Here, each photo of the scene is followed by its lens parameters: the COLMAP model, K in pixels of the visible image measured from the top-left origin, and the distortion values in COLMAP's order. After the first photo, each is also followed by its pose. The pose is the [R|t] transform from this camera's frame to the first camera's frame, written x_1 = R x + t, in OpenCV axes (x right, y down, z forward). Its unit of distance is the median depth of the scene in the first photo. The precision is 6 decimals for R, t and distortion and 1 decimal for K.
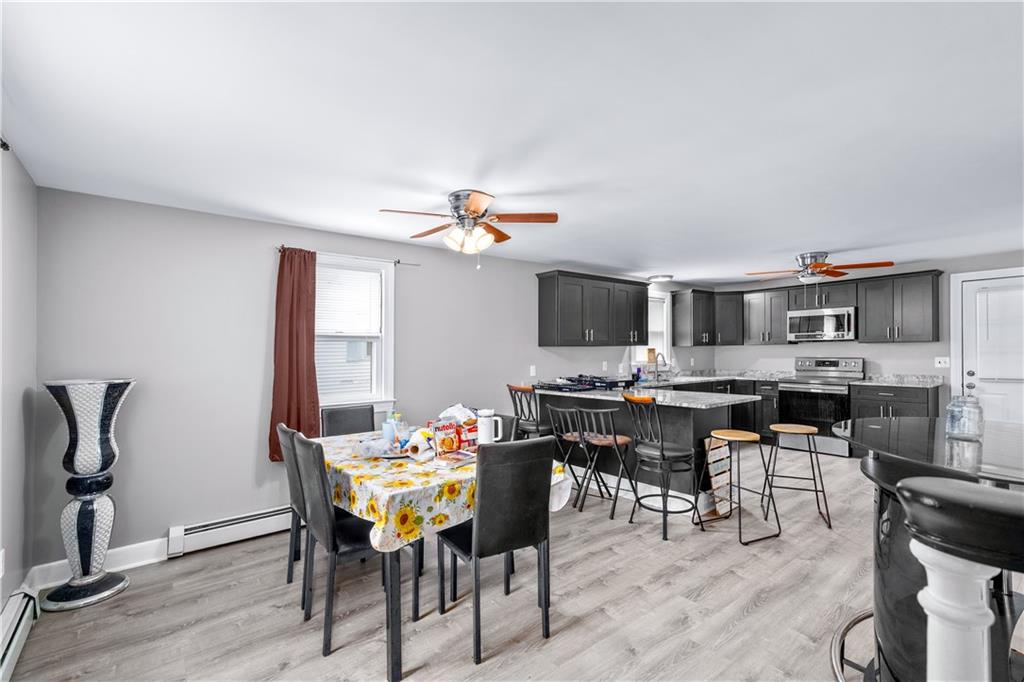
lens RADIAL K [[460.5, 0, 508.7], [0, 460.5, 345.4], [0, 0, 1]] dist [0.023141, 0.000664]
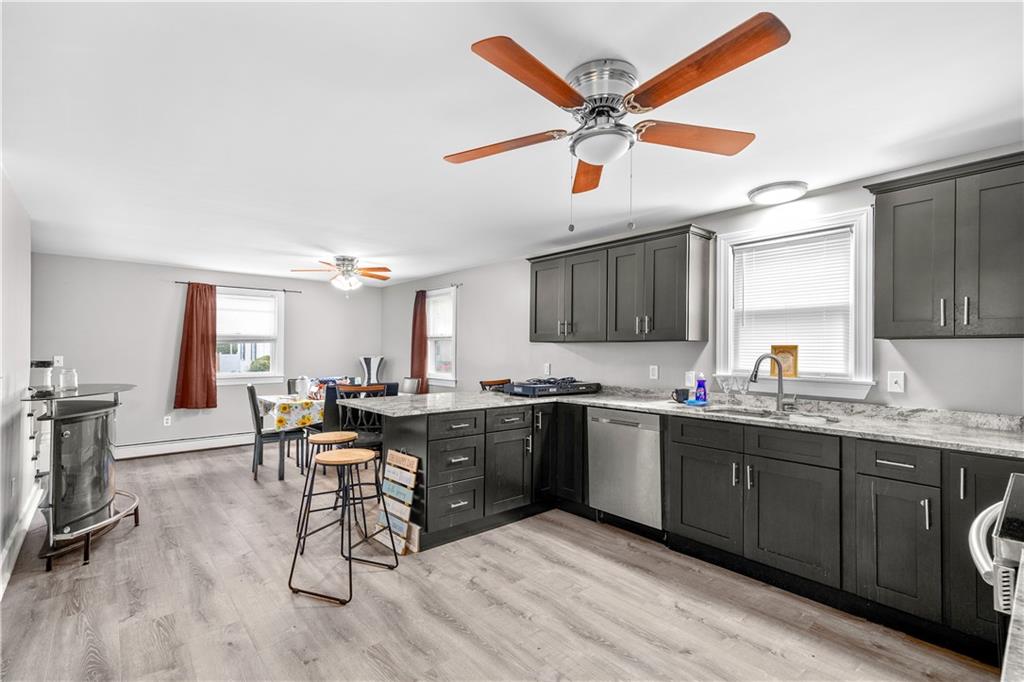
lens RADIAL K [[460.5, 0, 509.1], [0, 460.5, 347.1], [0, 0, 1]] dist [0.023141, 0.000664]
pose [[0.044067, 0.004659, -0.999018, 0.976406], [0.004943, 0.999976, 0.004882, 0.006264], [0.999016, -0.005154, 0.044043, 0.895055]]
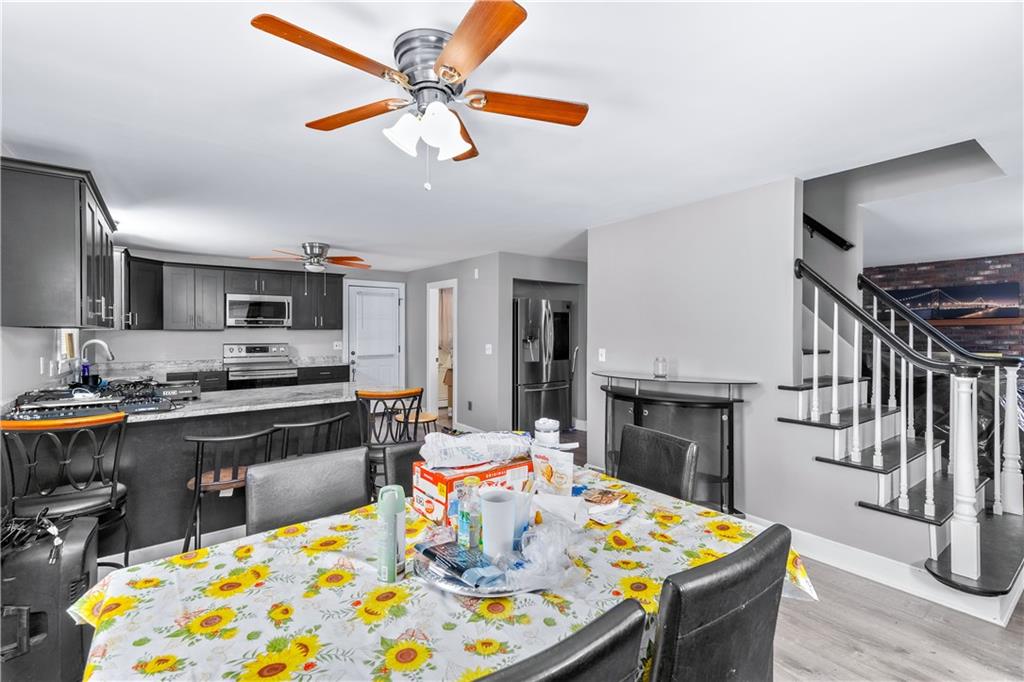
lens RADIAL K [[460.5, 0, 511.1], [0, 460.5, 335.8], [0, 0, 1]] dist [0.023141, 0.000664]
pose [[0.031269, 0.001922, 0.999509, -0.380815], [-0.008281, 0.999964, -0.001664, 0.007941], [-0.999477, -0.008225, 0.031284, 0.532753]]
